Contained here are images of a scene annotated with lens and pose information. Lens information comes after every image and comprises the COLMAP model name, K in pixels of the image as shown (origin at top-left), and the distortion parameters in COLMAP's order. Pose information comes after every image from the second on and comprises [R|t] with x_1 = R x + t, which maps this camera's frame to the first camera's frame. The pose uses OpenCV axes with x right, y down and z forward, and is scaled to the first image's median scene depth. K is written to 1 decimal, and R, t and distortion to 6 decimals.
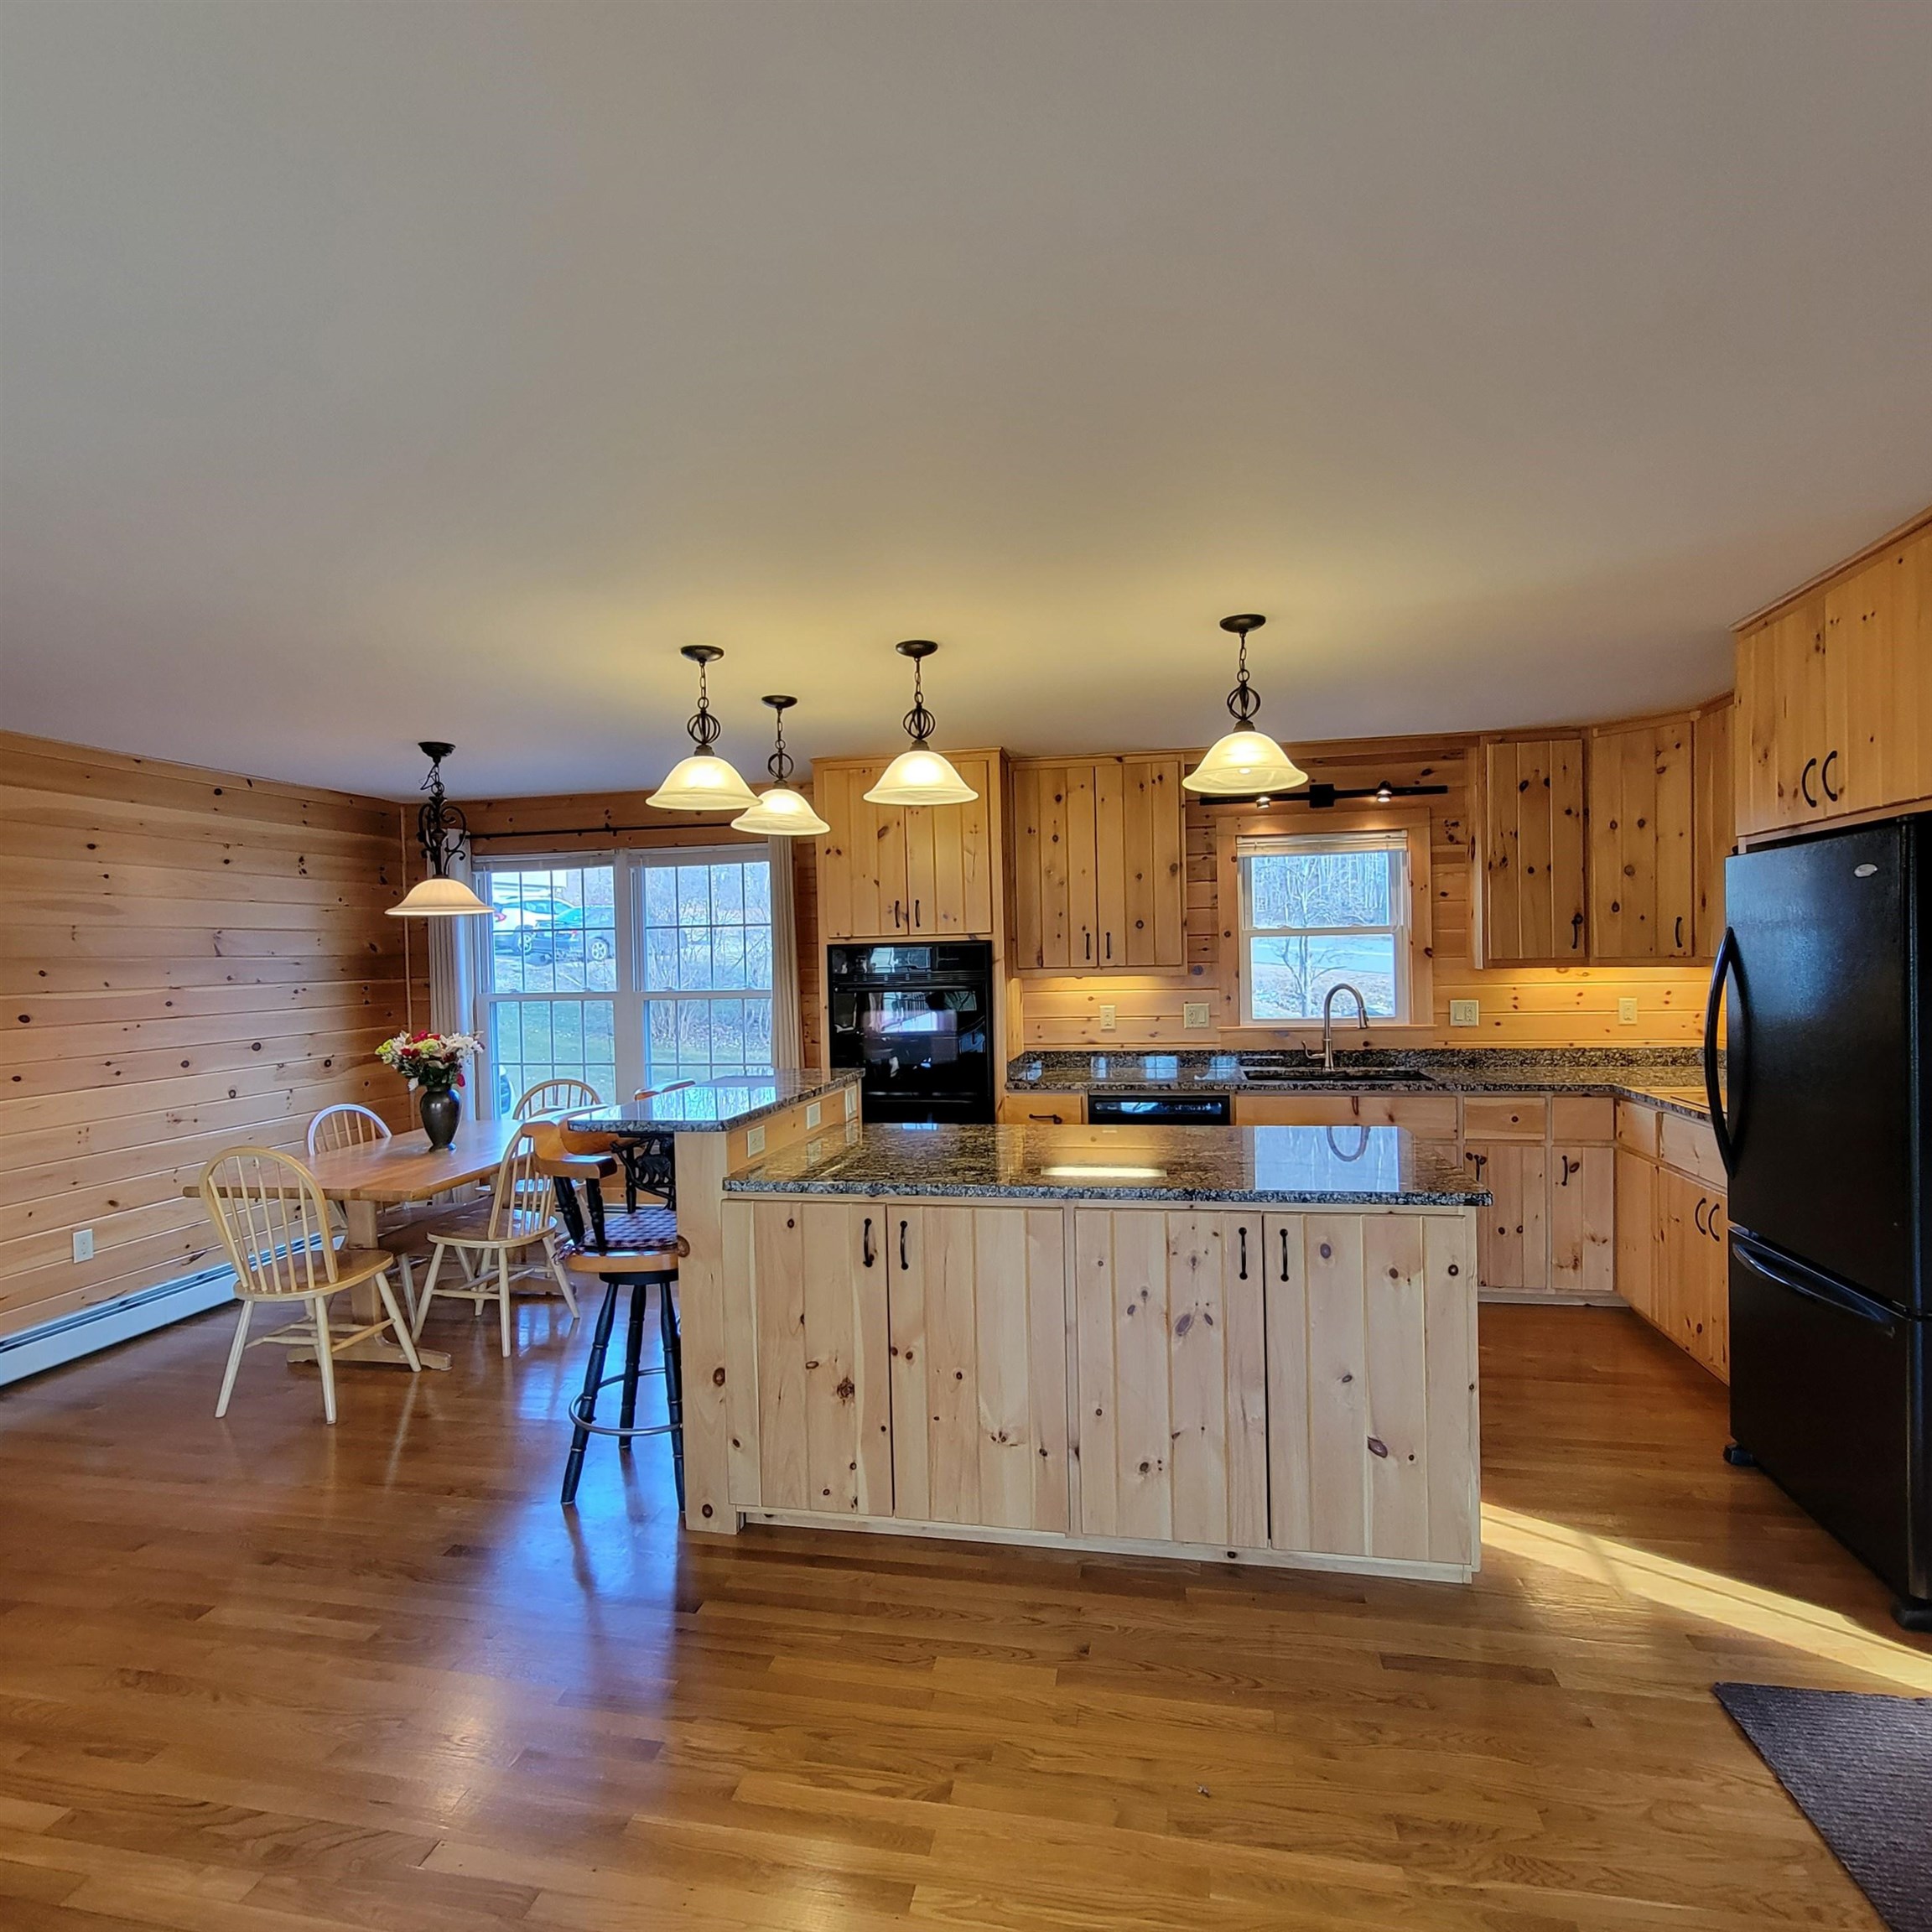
lens RADIAL K [[1077.9, 0, 965.0], [0, 1077.9, 985.1], [0, 0, 1]] dist [-0.000577, 0.000769]
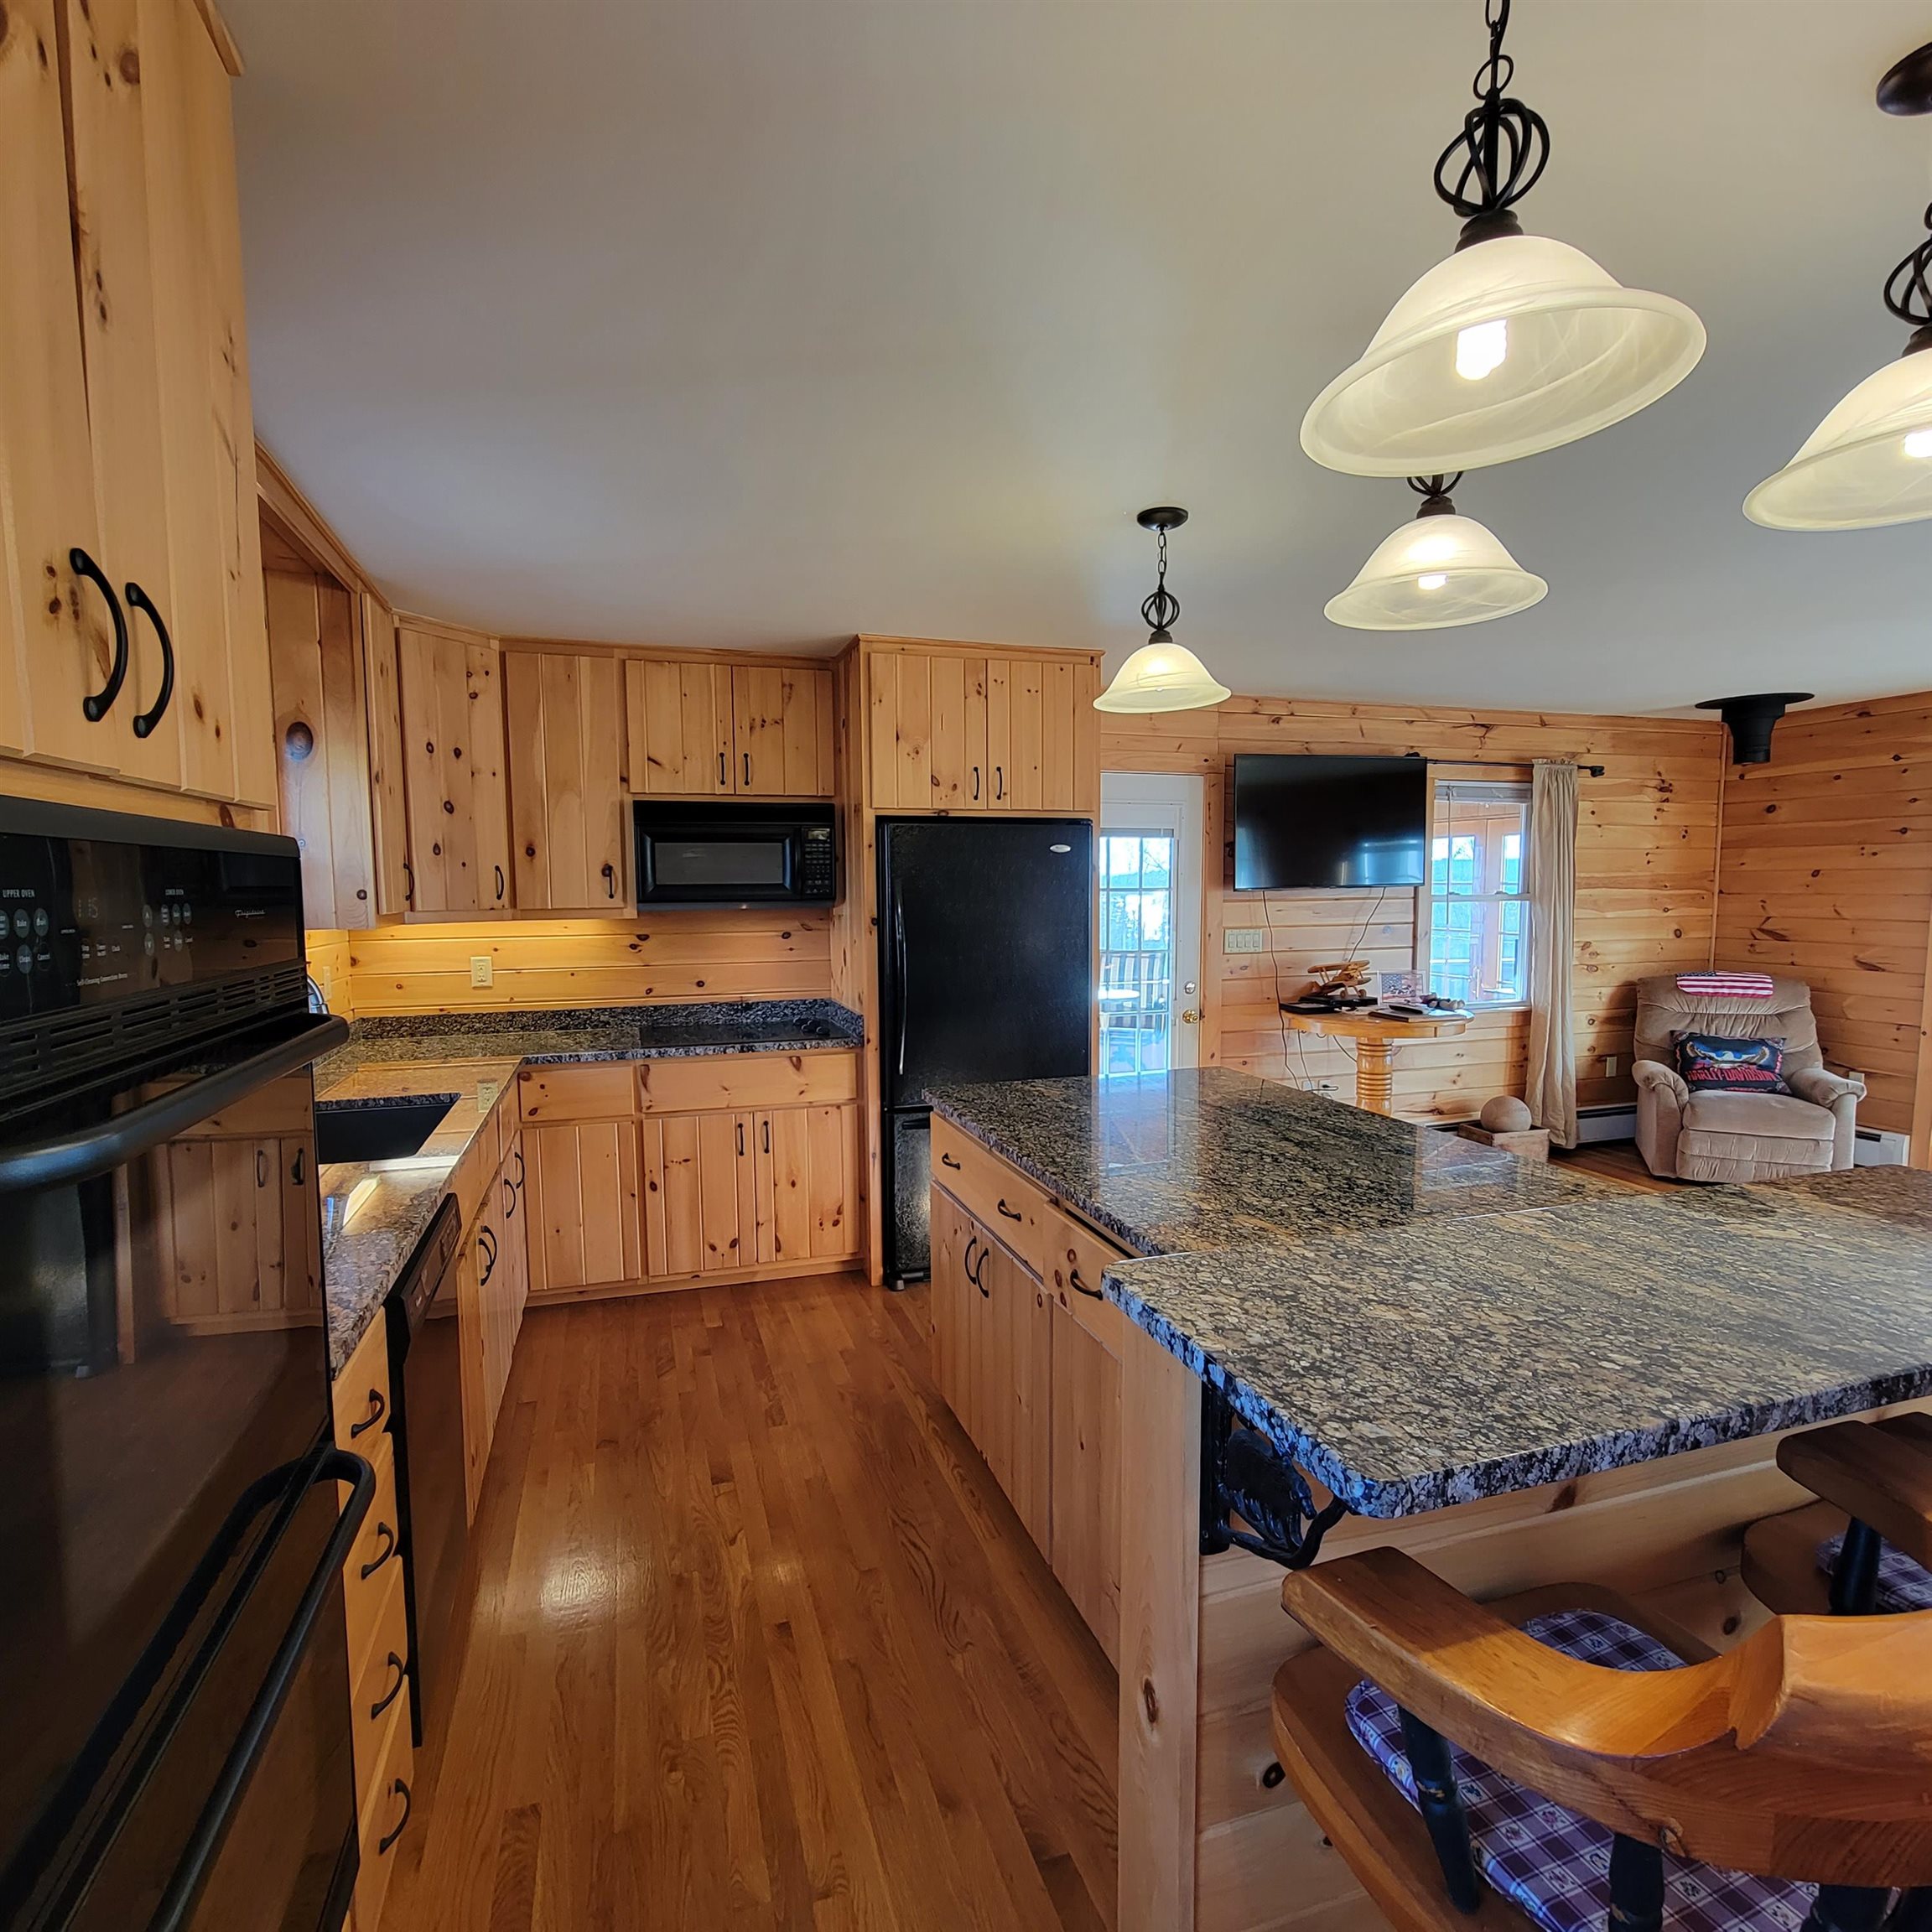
lens RADIAL K [[1050.3, 0, 958.8], [0, 1050.3, 982.2], [0, 0, 1]] dist [-0.005045, 0.003929]
pose [[-0.481195, -0.054270, 0.874932, -0.269653], [0.040914, 0.995604, 0.084257, -0.021943], [-0.875659, 0.076341, -0.476859, 0.978916]]
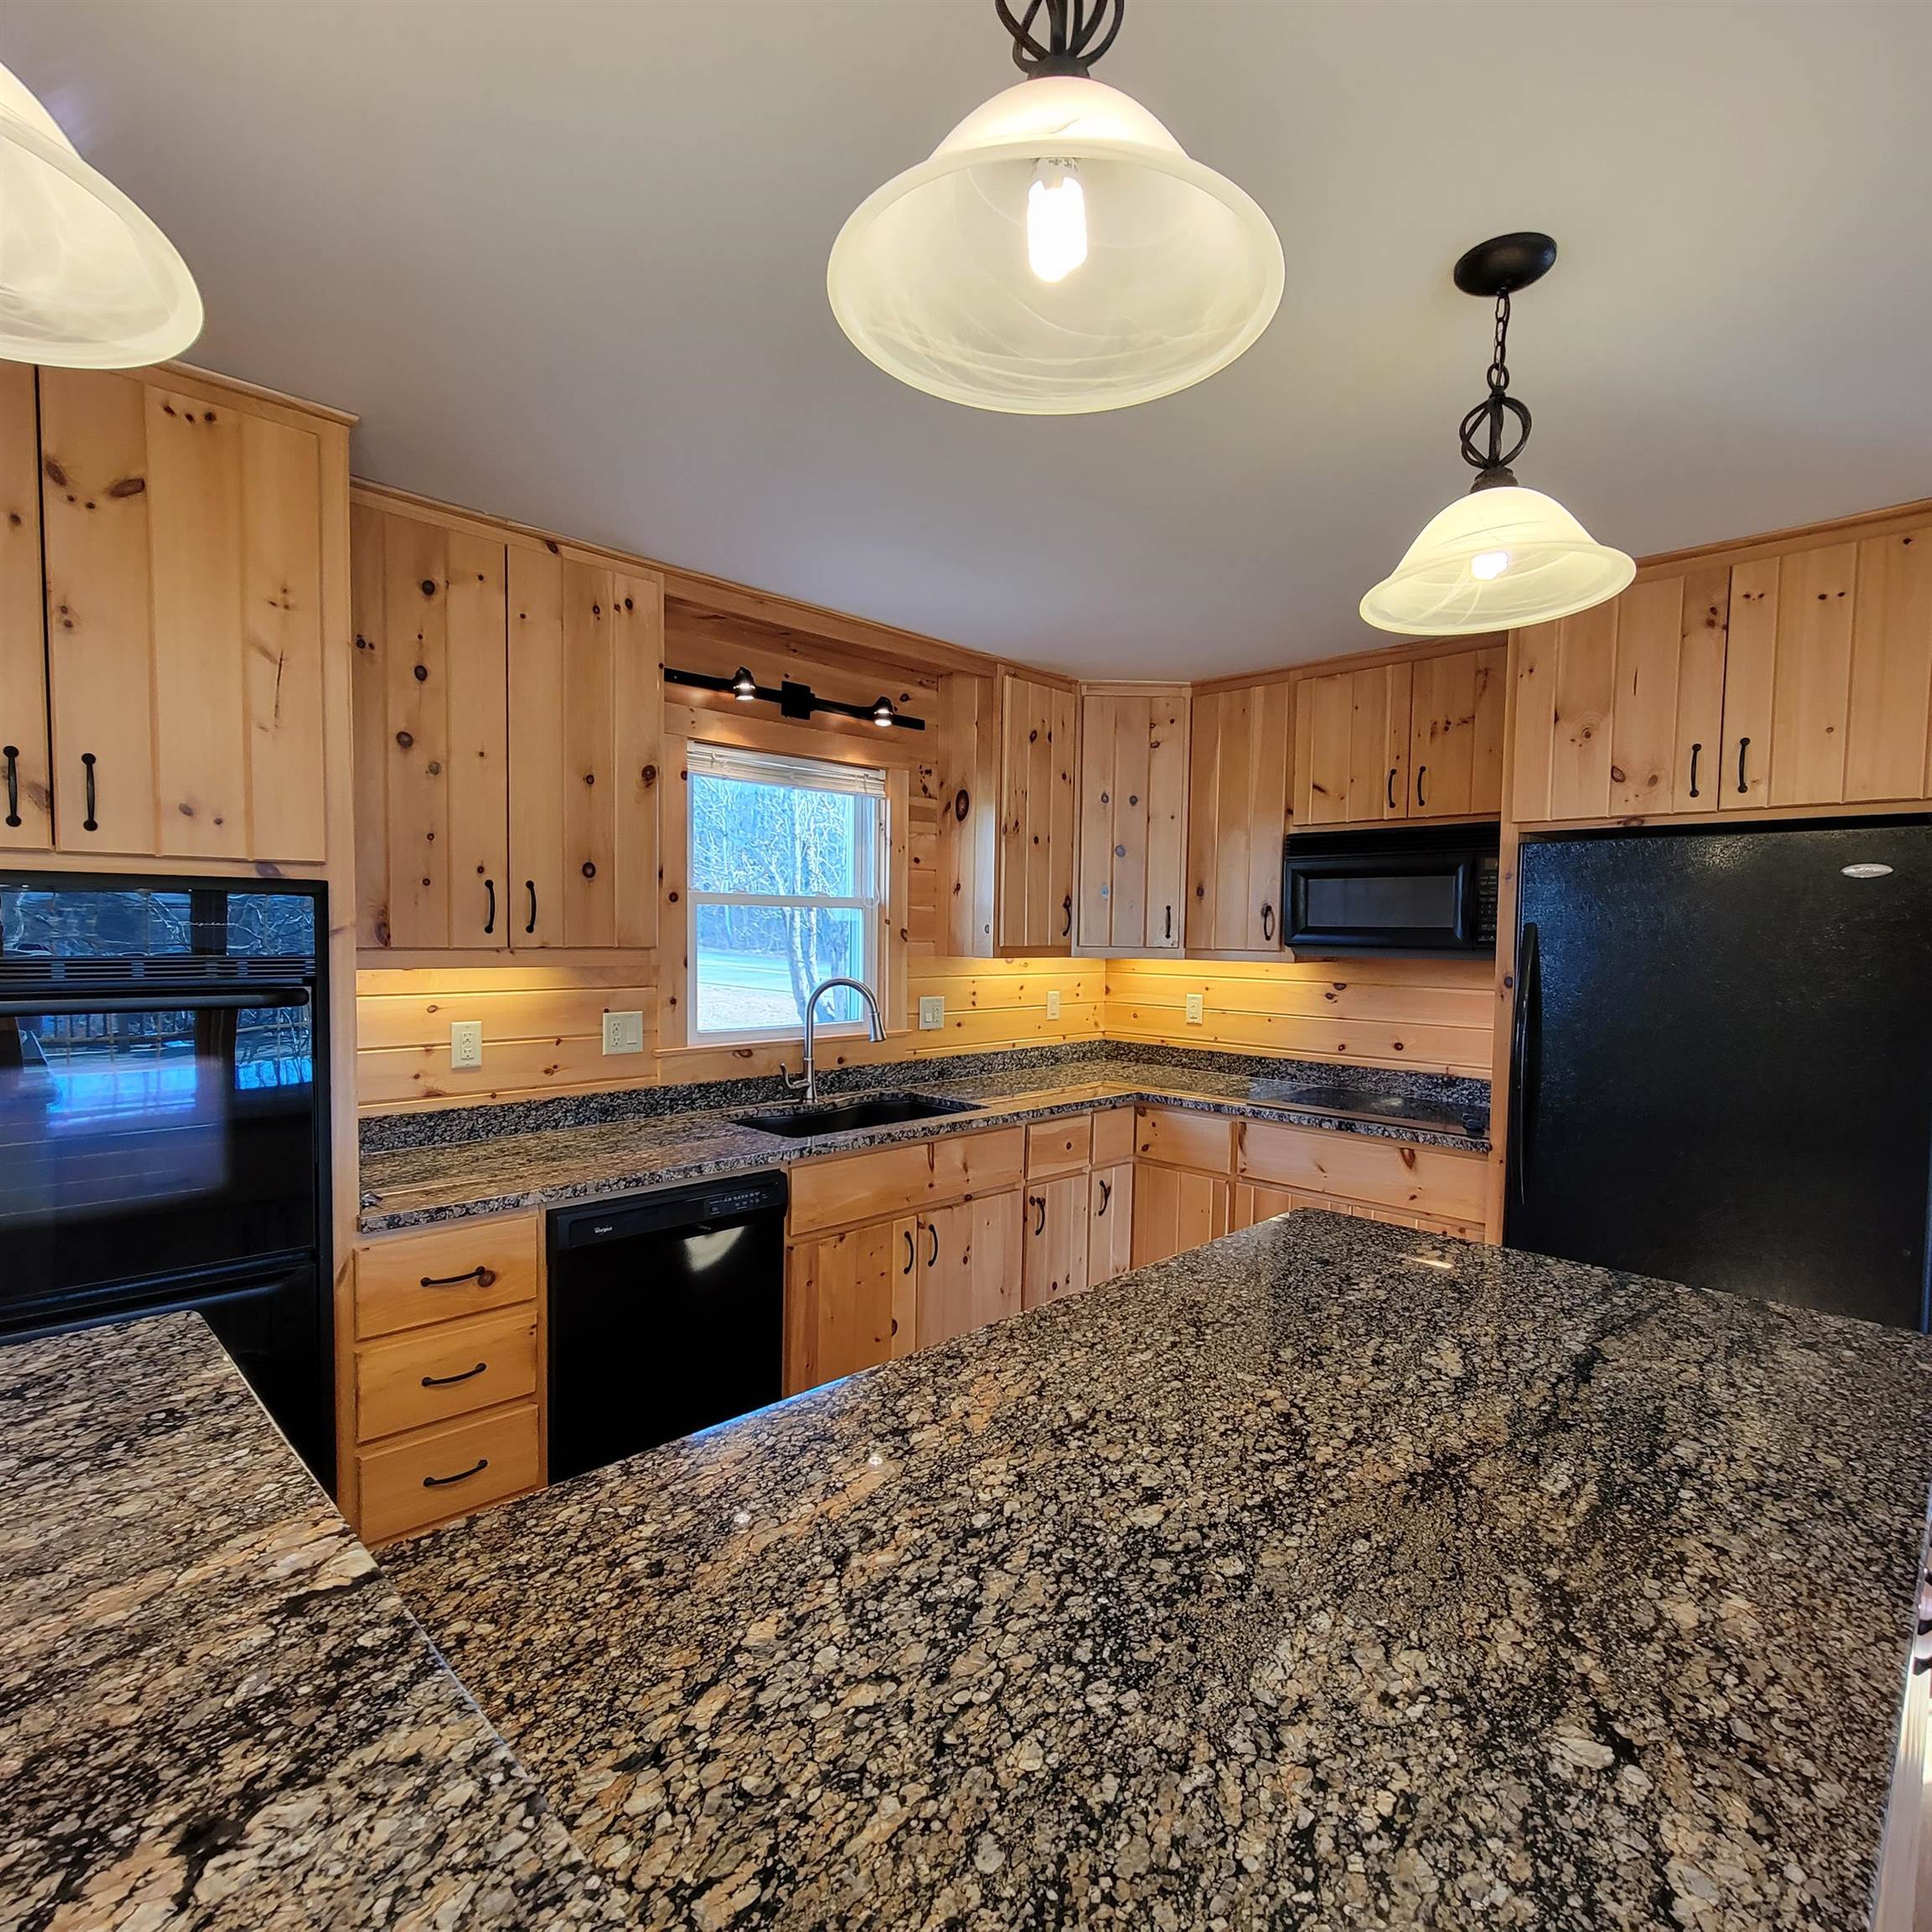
lens RADIAL K [[1050.3, 0, 958.8], [0, 1050.3, 982.2], [0, 0, 1]] dist [-0.005045, 0.003929]
pose [[0.561478, -0.012305, 0.827400, -0.171860], [-0.005906, 0.999804, 0.018877, -0.011953], [-0.827470, -0.015485, 0.561296, 0.575051]]
